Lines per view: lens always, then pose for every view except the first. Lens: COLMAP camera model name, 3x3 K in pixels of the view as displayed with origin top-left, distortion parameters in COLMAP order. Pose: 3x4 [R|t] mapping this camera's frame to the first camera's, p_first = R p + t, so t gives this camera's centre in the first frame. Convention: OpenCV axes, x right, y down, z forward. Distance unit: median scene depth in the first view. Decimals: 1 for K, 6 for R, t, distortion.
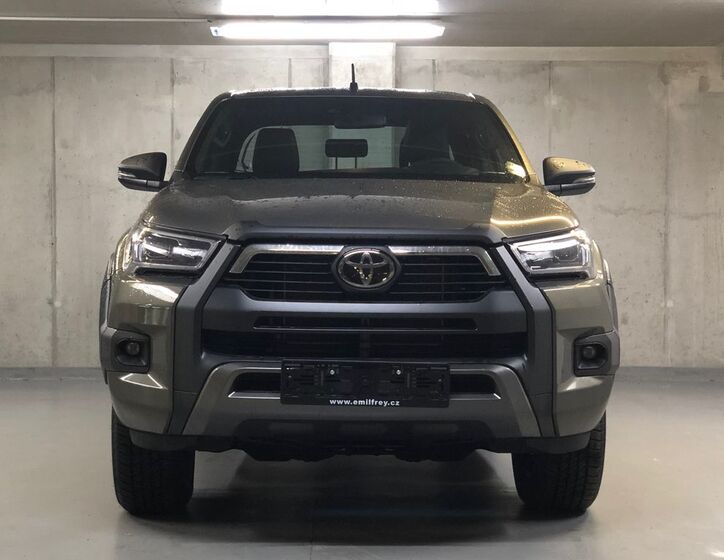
lens RADIAL K [[1366.8, 0, 362.6], [0, 1366.8, 280.9], [0, 0, 1]] dist [0.060539, 0.000000]
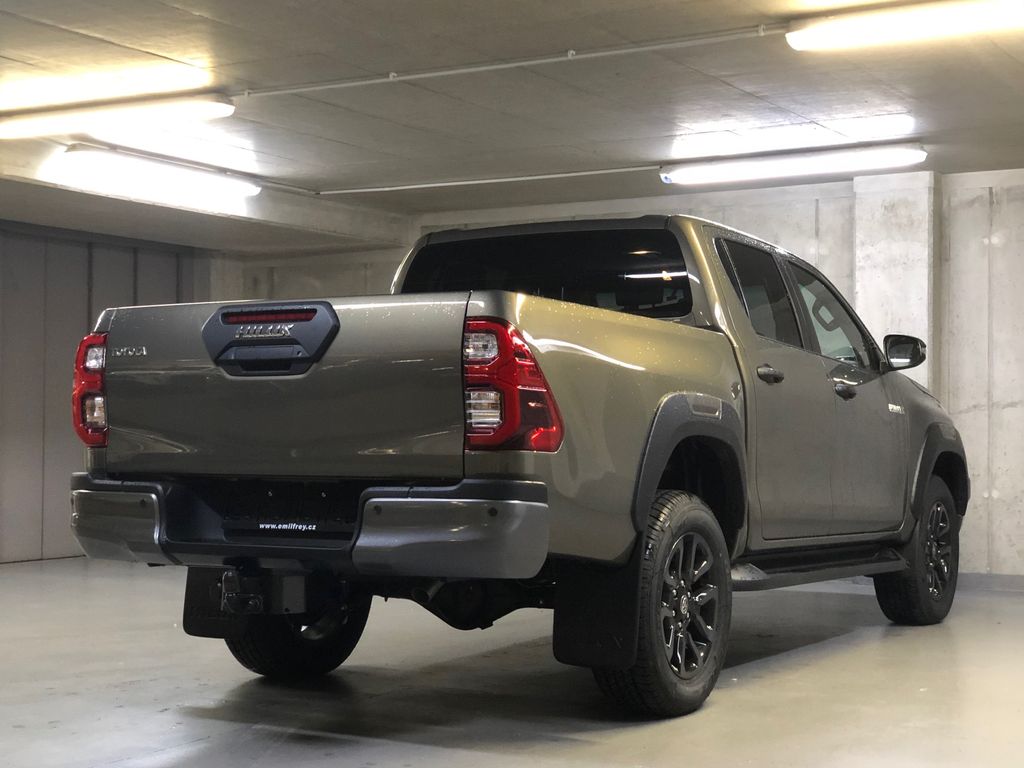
lens RADIAL K [[1631.6, 0, 508.4], [0, 1631.6, 387.0], [0, 0, 1]] dist [0.092899, 0.000000]
pose [[0.850417, -0.008386, -0.526042, 0.319091], [-0.017236, 0.998892, -0.043788, 0.001666], [0.525827, 0.046305, 0.849331, 0.042244]]
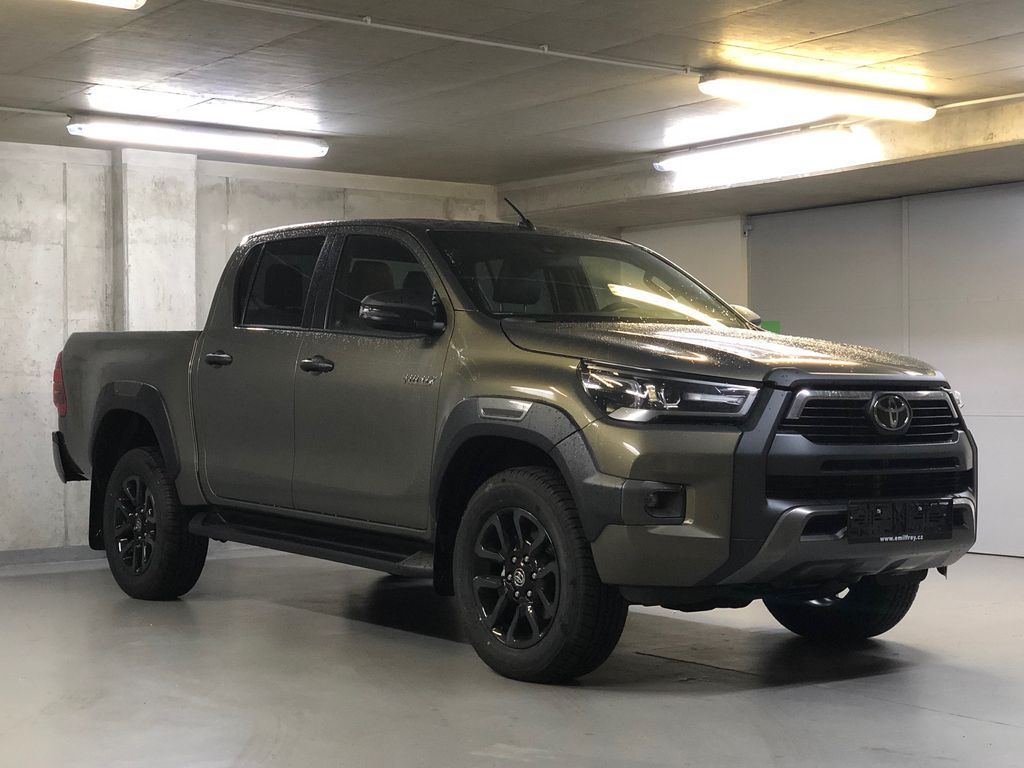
lens RADIAL K [[1664.3, 0, 508.6], [0, 1664.3, 385.3], [0, 0, 1]] dist [0.071487, 0.000000]
pose [[0.816690, -0.002179, 0.577072, -0.412664], [0.019785, 0.999511, -0.024227, -0.001909], [-0.576737, 0.031203, 0.816334, 0.045274]]
